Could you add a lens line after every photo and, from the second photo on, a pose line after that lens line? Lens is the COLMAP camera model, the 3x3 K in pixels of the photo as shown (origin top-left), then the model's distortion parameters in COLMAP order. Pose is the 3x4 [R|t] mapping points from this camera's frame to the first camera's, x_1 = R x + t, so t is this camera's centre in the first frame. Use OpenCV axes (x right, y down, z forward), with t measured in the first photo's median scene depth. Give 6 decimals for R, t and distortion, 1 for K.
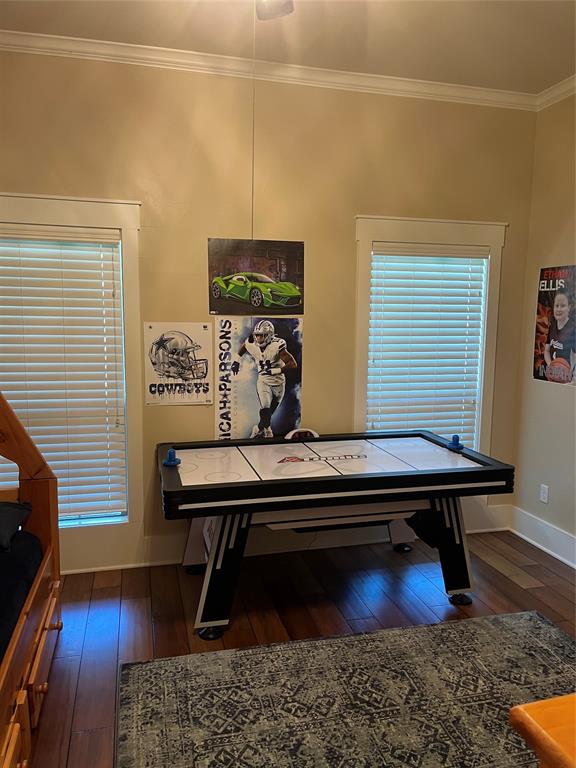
lens RADIAL K [[583.7, 0, 296.0], [0, 583.7, 385.2], [0, 0, 1]] dist [0.067534, -0.101086]
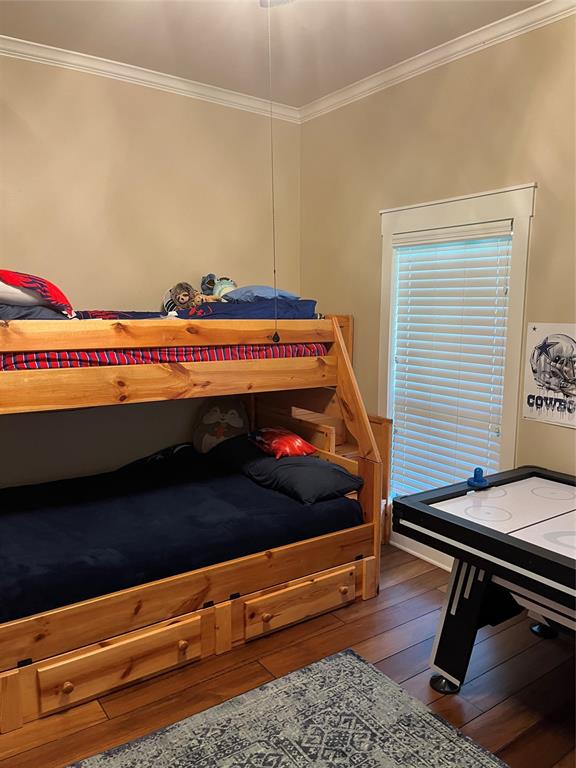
lens RADIAL K [[583.7, 0, 295.4], [0, 583.7, 386.5], [0, 0, 1]] dist [0.067534, -0.101086]
pose [[0.345123, 0.117962, -0.931115, 0.435372], [-0.118377, 0.989619, 0.081497, -0.043577], [0.931062, 0.082096, 0.355504, 0.373402]]
